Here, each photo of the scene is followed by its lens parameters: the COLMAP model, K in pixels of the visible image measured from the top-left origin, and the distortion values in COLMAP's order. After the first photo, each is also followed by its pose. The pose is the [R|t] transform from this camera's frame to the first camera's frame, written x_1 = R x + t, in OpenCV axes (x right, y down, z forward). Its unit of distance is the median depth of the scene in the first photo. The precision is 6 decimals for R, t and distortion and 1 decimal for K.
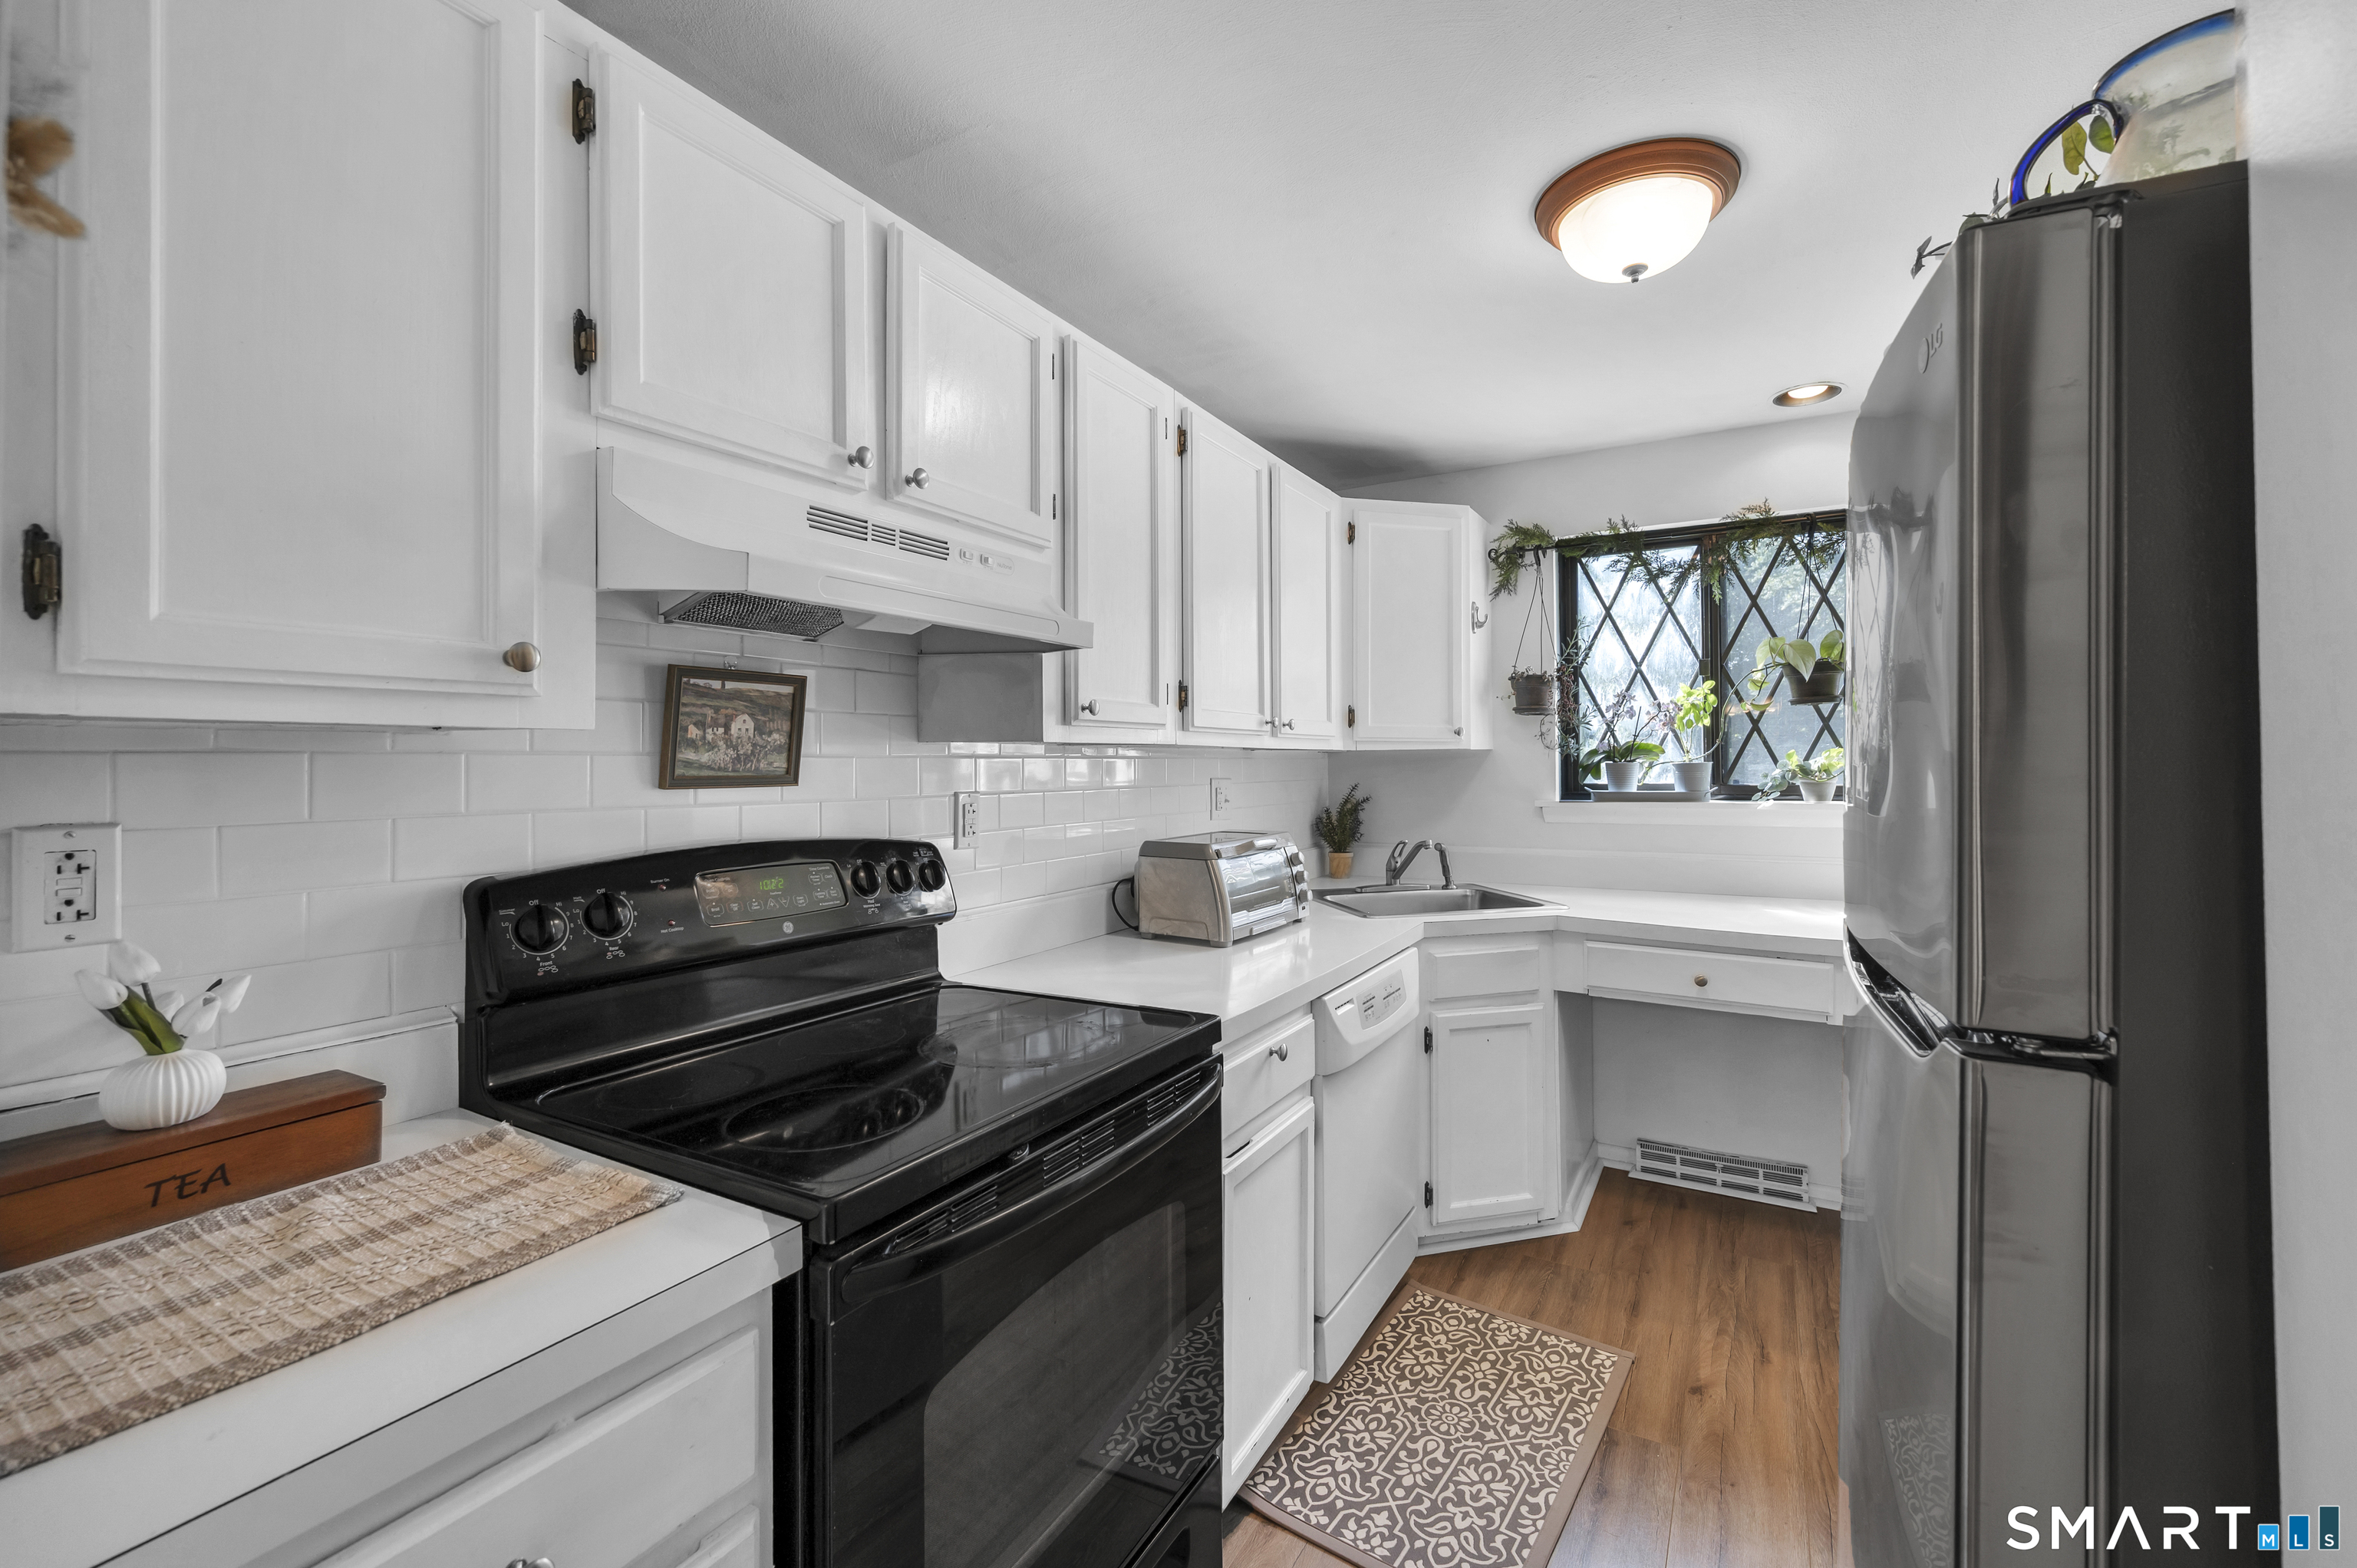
lens RADIAL K [[990.4, 0, 1184.3], [0, 990.4, 752.8], [0, 0, 1]] dist [-0.002209, 0.000212]
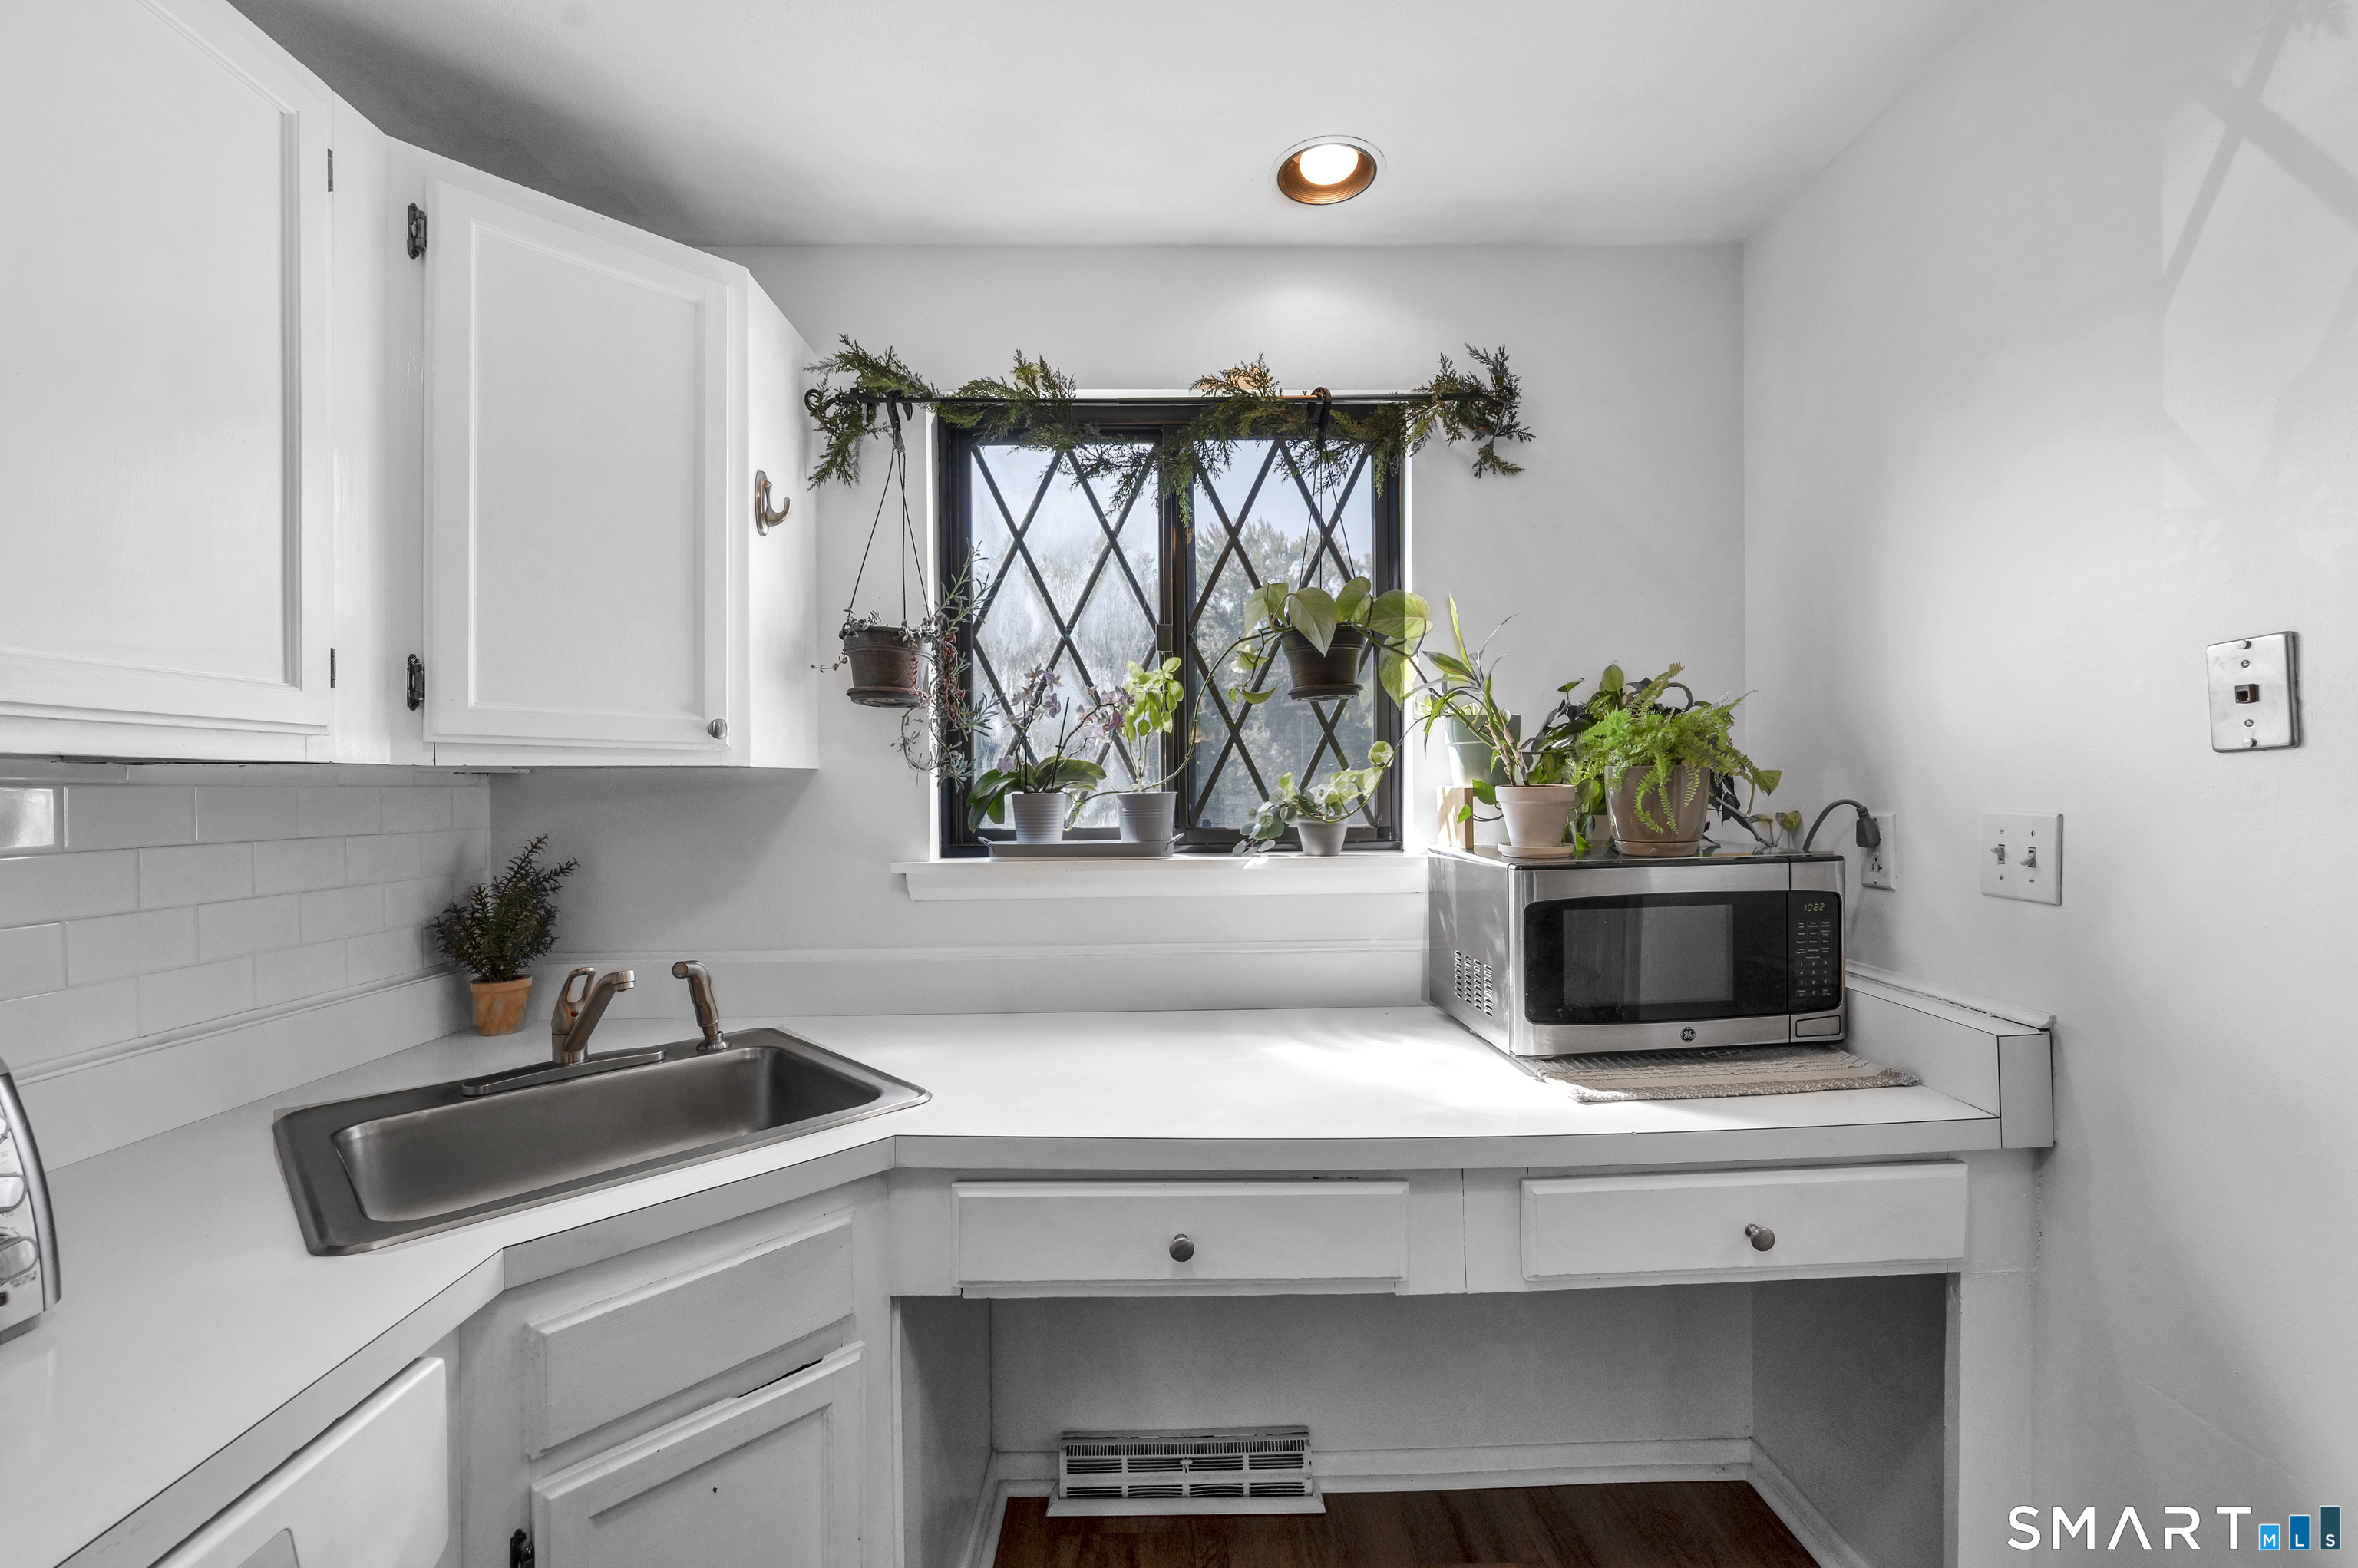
lens RADIAL K [[990.9, 0, 1183.7], [0, 990.9, 786.9], [0, 0, 1]] dist [-0.002209, 0.000212]
pose [[0.854342, -0.000379, 0.519711, 0.216143], [-0.003029, 0.999979, 0.005708, 0.002778], [-0.519702, -0.006450, 0.854323, 0.467177]]
